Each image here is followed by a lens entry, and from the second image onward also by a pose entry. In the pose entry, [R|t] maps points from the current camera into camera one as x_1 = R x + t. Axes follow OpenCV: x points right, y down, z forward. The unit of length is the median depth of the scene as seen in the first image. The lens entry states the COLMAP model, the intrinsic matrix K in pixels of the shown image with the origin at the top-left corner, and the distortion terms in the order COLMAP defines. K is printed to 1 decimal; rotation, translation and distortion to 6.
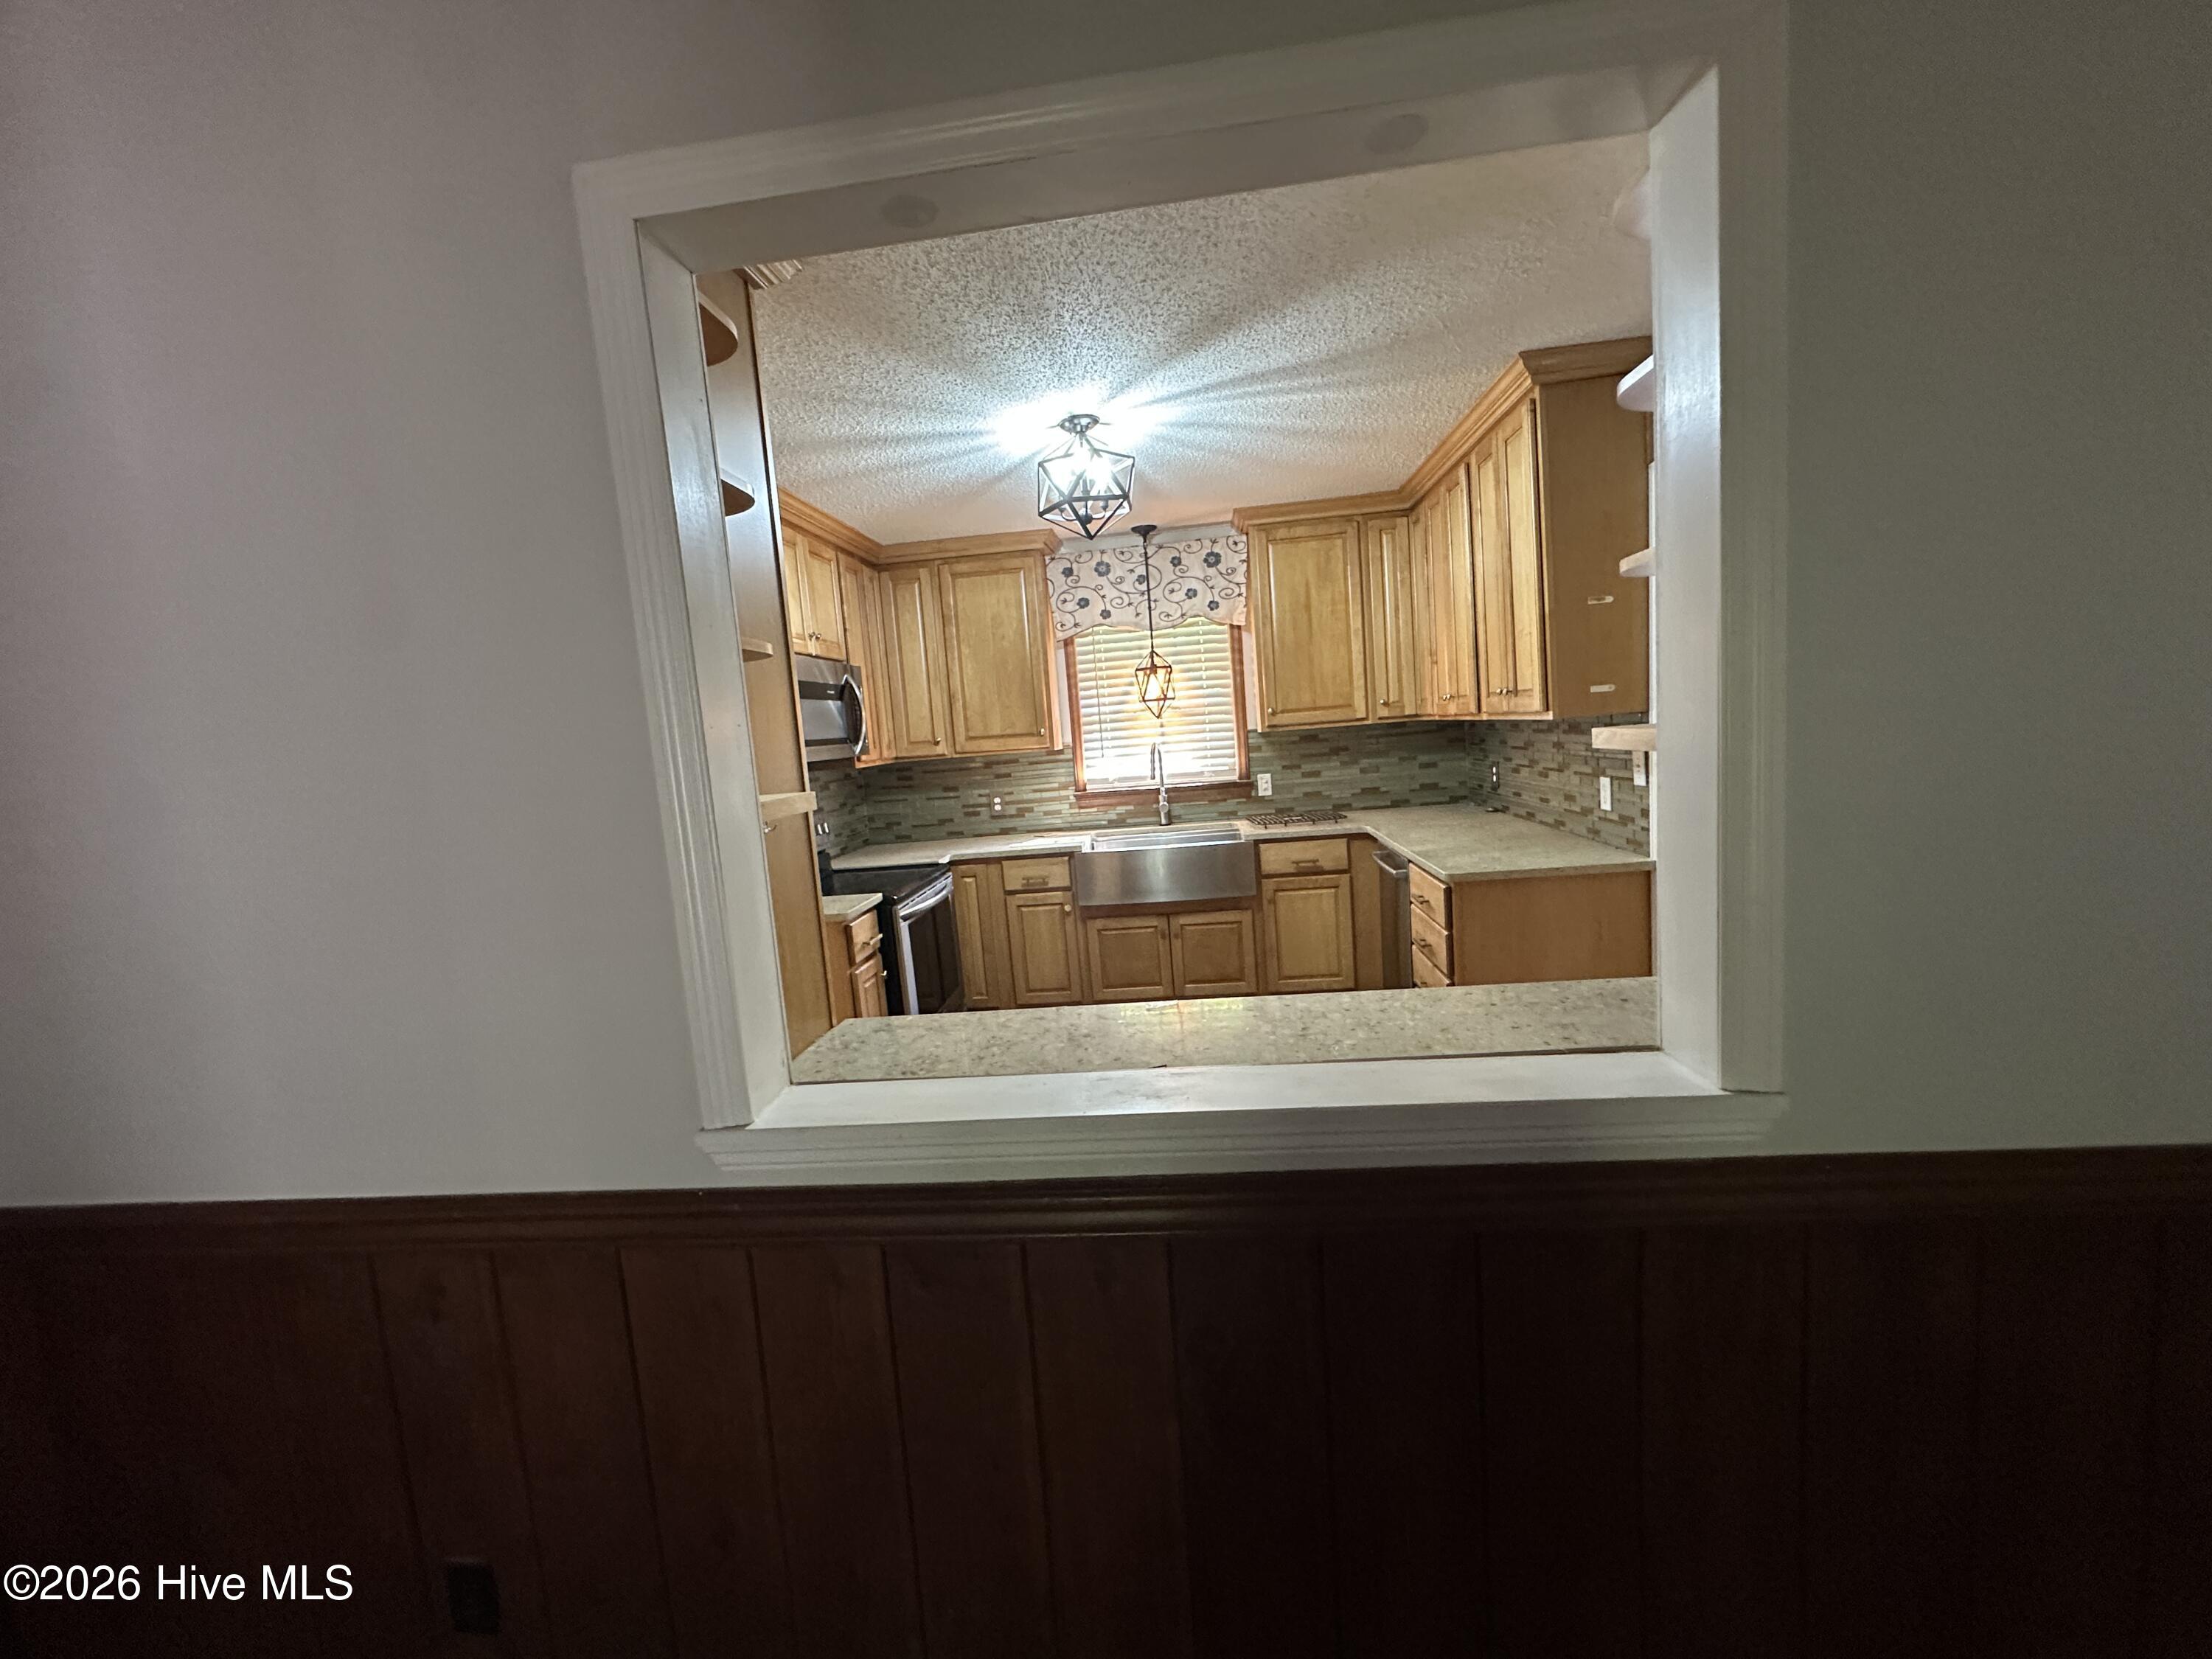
lens RADIAL K [[880.2, 0, 1106.0], [0, 880.2, 829.5], [0, 0, 1]] dist [-0.001366, -0.000299]
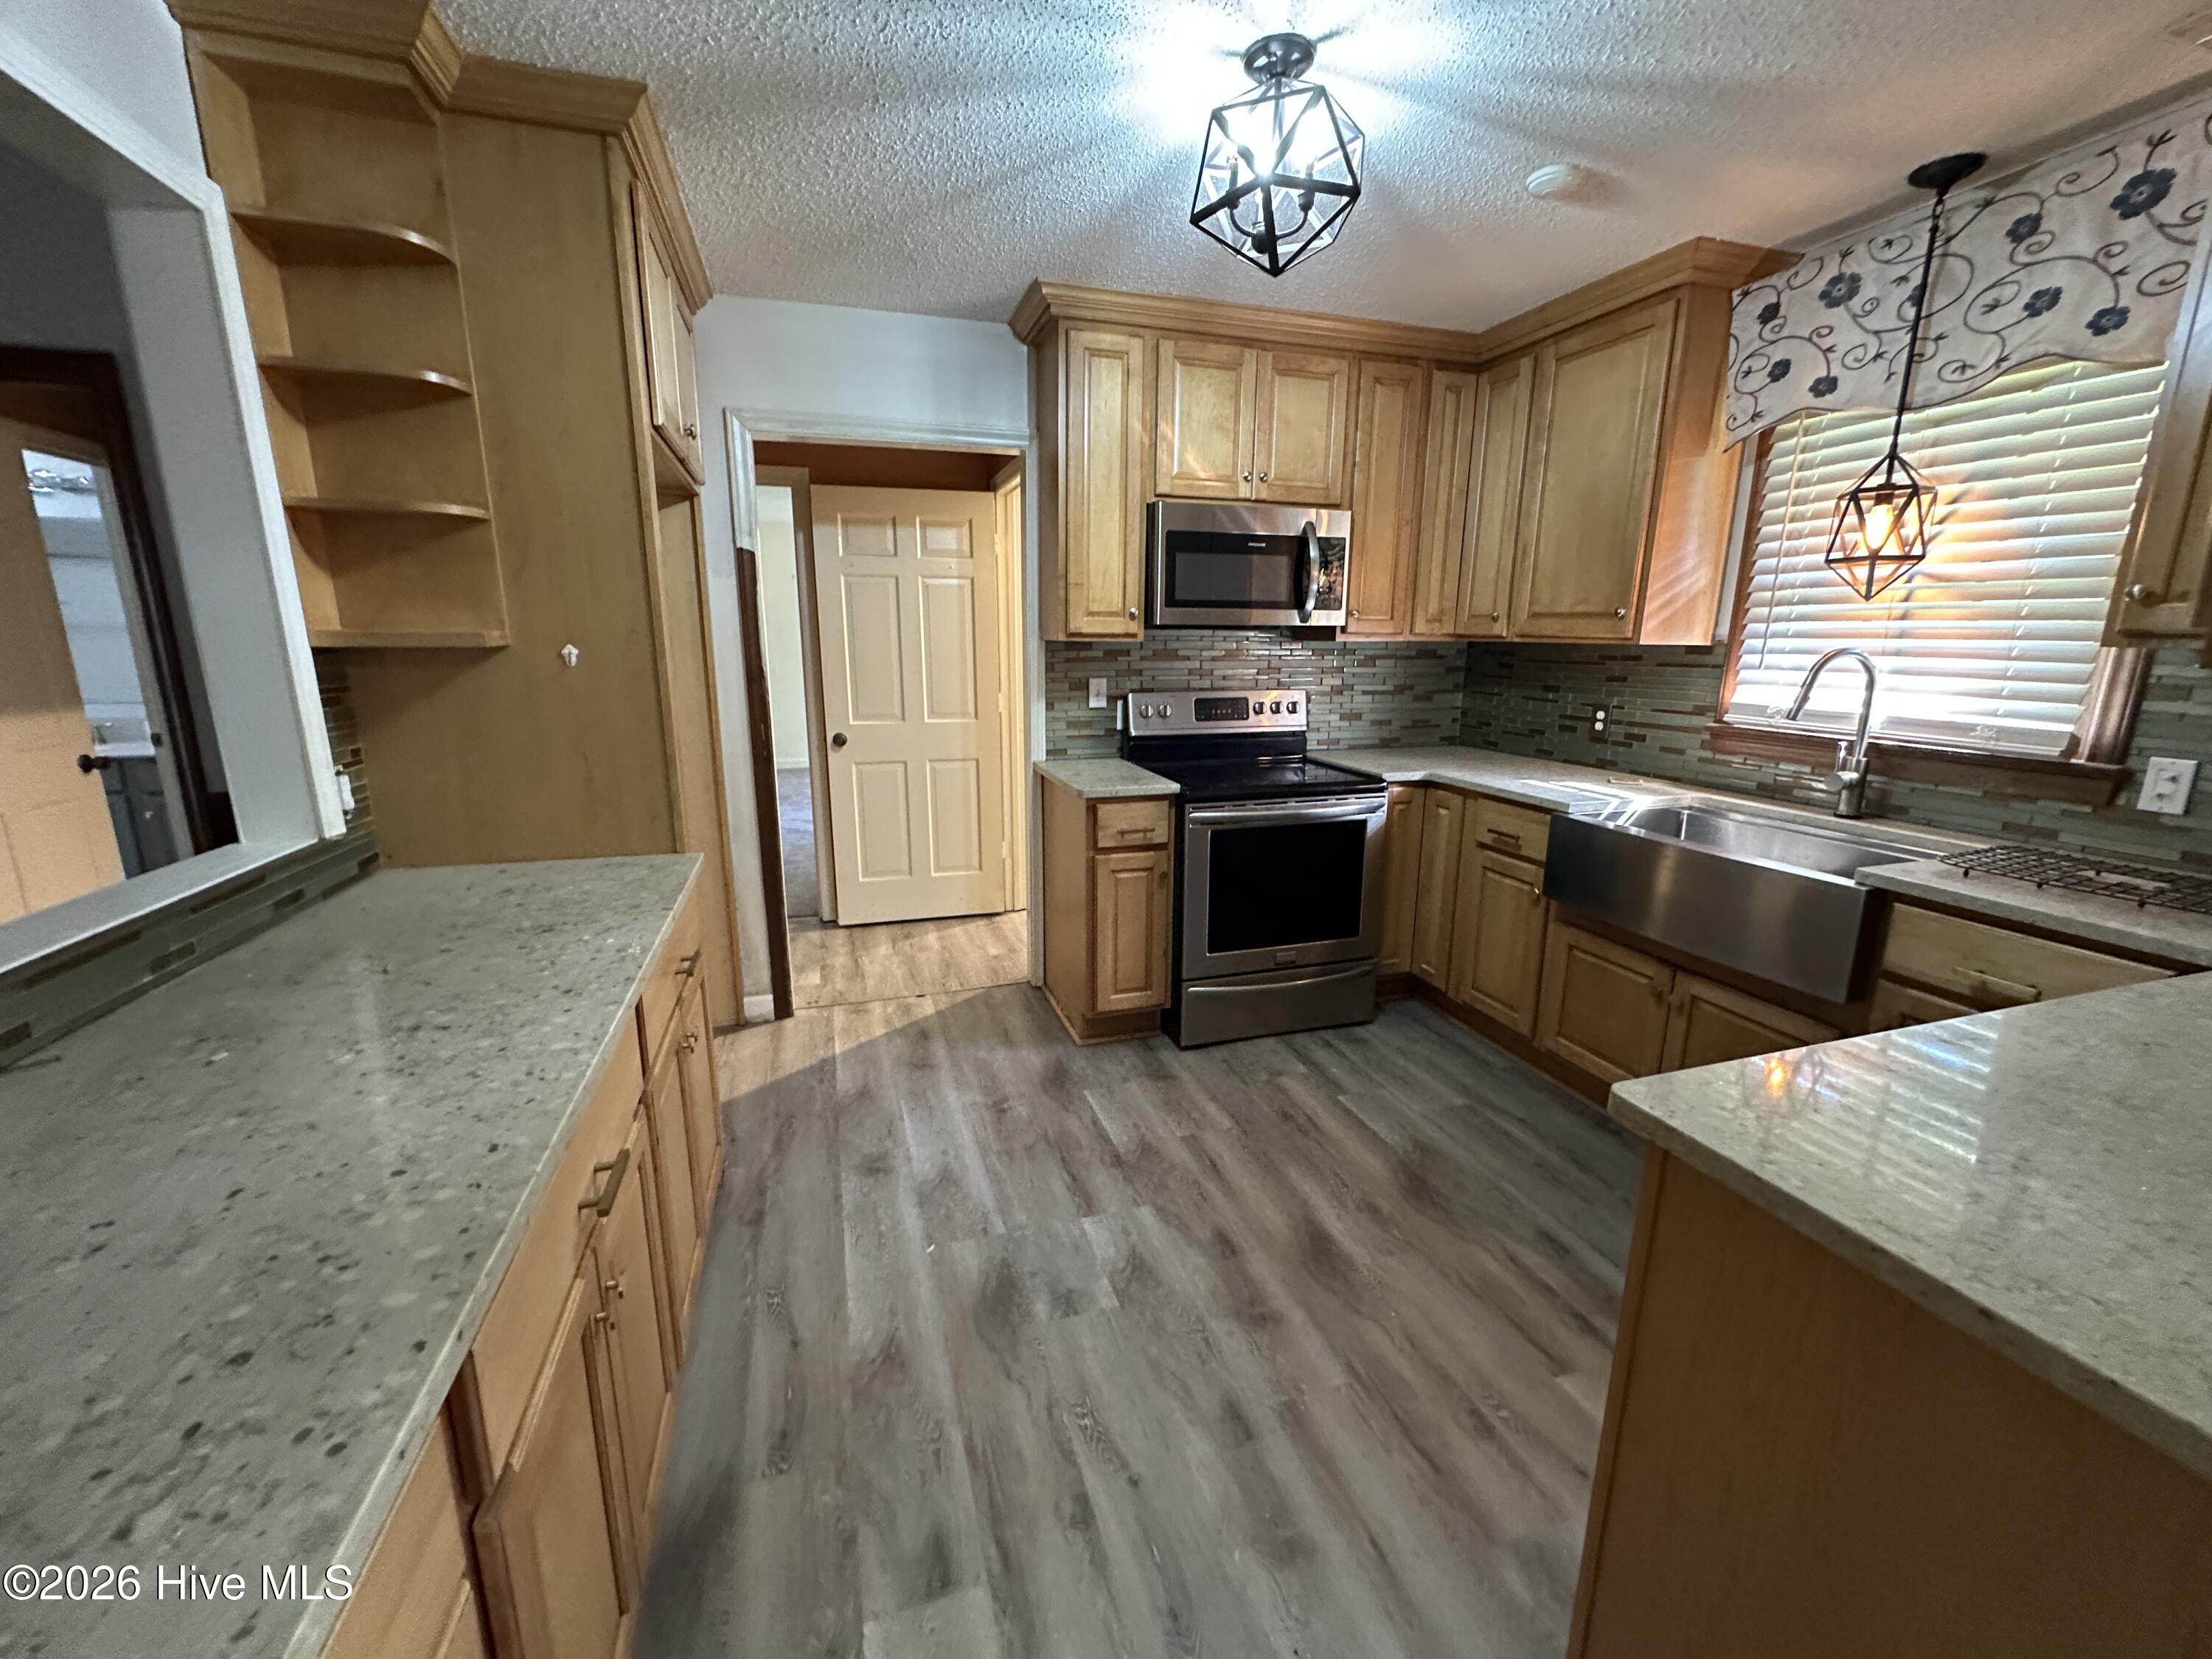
lens RADIAL K [[880.2, 0, 1106.0], [0, 880.2, 829.5], [0, 0, 1]] dist [-0.001366, -0.000299]
pose [[0.392616, 0.279182, -0.876305, 0.360265], [-0.141854, 0.959794, 0.242225, -0.062590], [0.908697, 0.029206, 0.416433, 0.420711]]
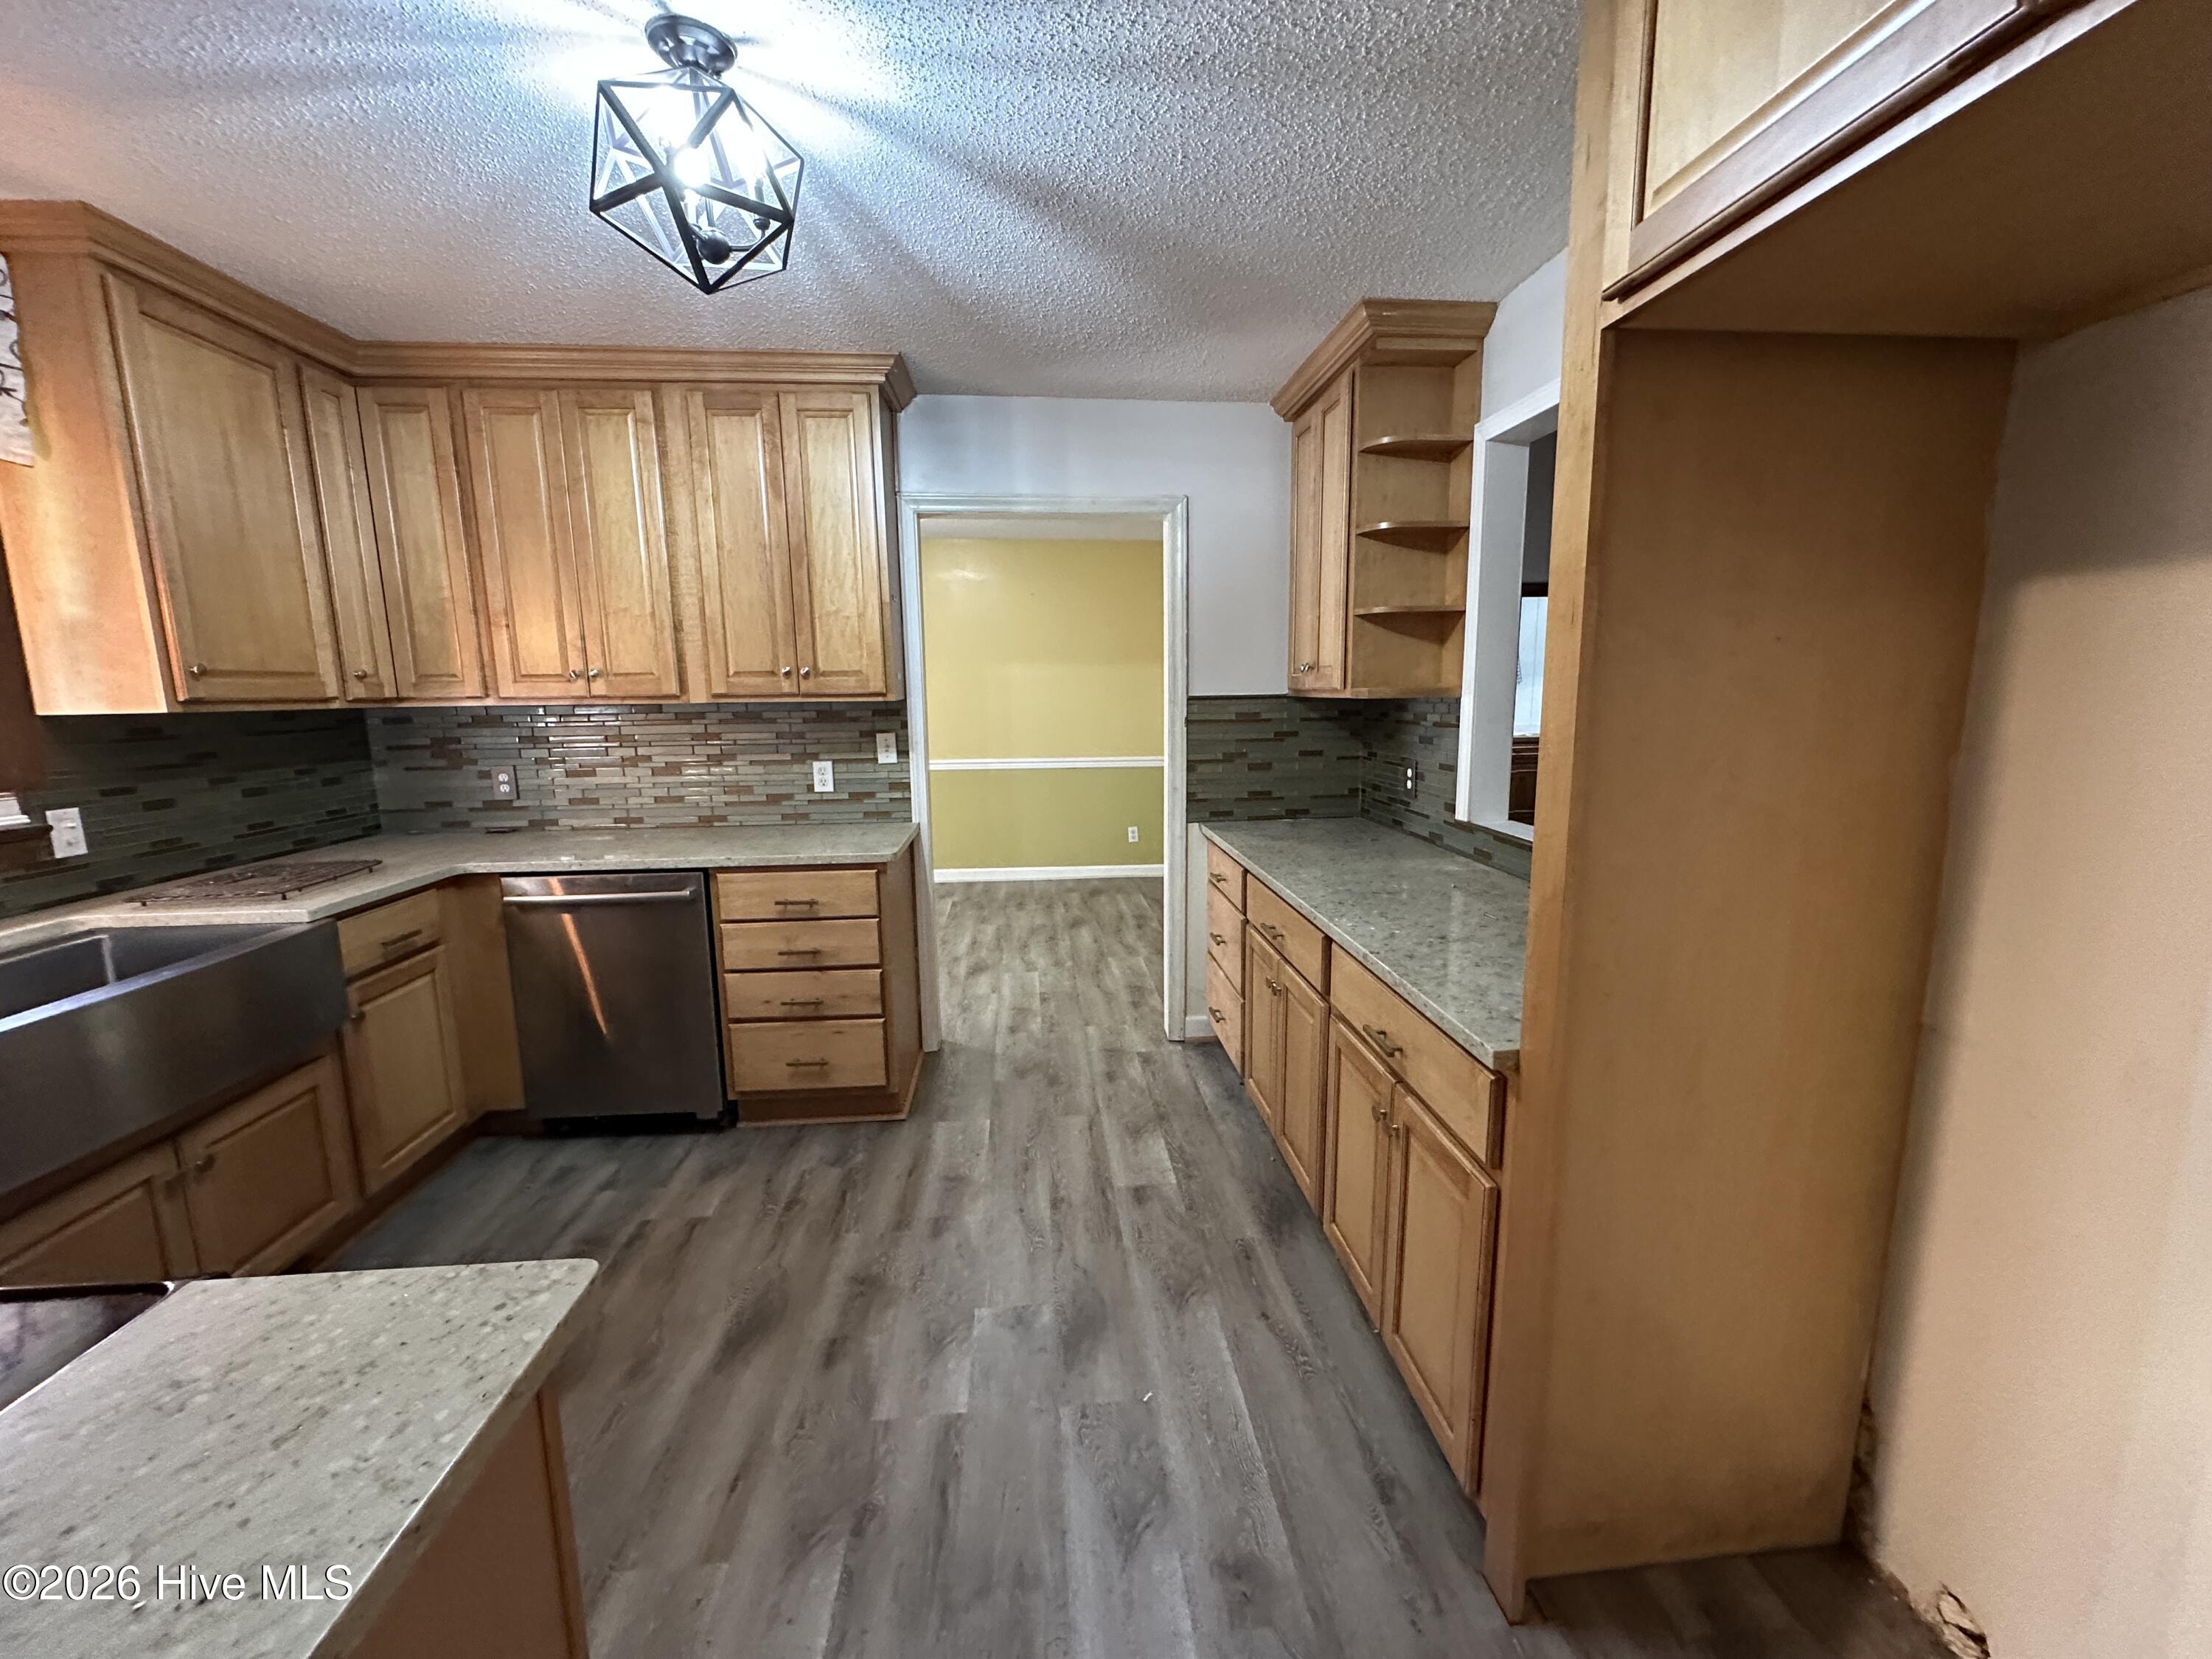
lens RADIAL K [[880.2, 0, 1106.0], [0, 880.2, 829.5], [0, 0, 1]] dist [-0.001366, -0.000299]
pose [[-0.181664, -0.073189, 0.980633, -0.376125], [0.139431, 0.985234, 0.099363, -0.023953], [-0.973426, 0.154781, -0.168776, 0.579433]]
